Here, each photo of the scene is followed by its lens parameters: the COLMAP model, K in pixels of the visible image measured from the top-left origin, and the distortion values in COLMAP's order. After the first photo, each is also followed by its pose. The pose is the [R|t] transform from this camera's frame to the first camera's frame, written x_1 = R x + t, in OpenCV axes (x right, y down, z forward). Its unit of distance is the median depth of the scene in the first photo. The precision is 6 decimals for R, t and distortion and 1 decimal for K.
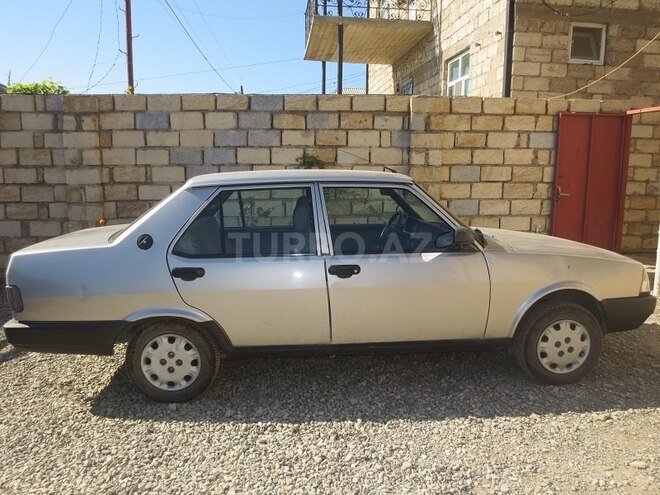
lens RADIAL K [[528.4, 0, 327.0], [0, 528.4, 249.0], [0, 0, 1]] dist [-0.041527, 0.008461]
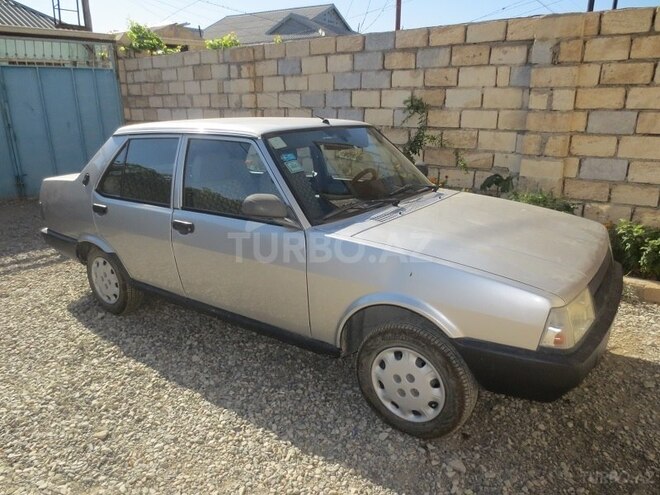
lens RADIAL K [[473.1, 0, 329.5], [0, 473.1, 245.3], [0, 0, 1]] dist [-0.025391, 0.014461]
pose [[0.773895, 0.180142, -0.607154, 0.394960], [-0.095674, 0.980945, 0.169097, -0.050681], [0.626046, -0.072775, 0.776383, 0.252089]]
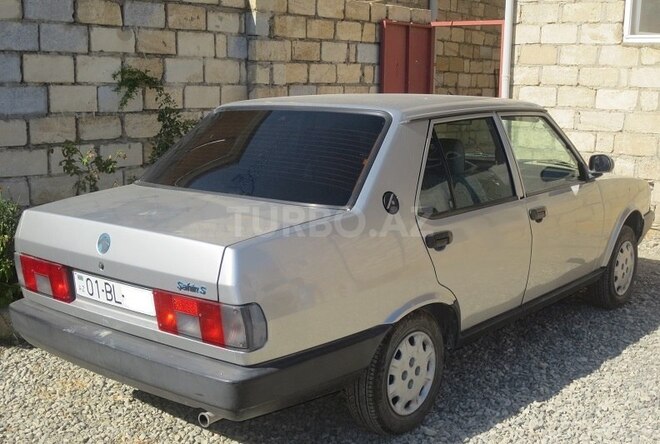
lens RADIAL K [[840.0, 0, 330.4], [0, 840.0, 224.0], [0, 0, 1]] dist [-0.044417, 0.000000]
pose [[0.684400, -0.117922, 0.719507, -0.603507], [0.107752, 0.992357, 0.060145, -0.030881], [-0.721100, 0.036365, 0.691876, 0.159005]]
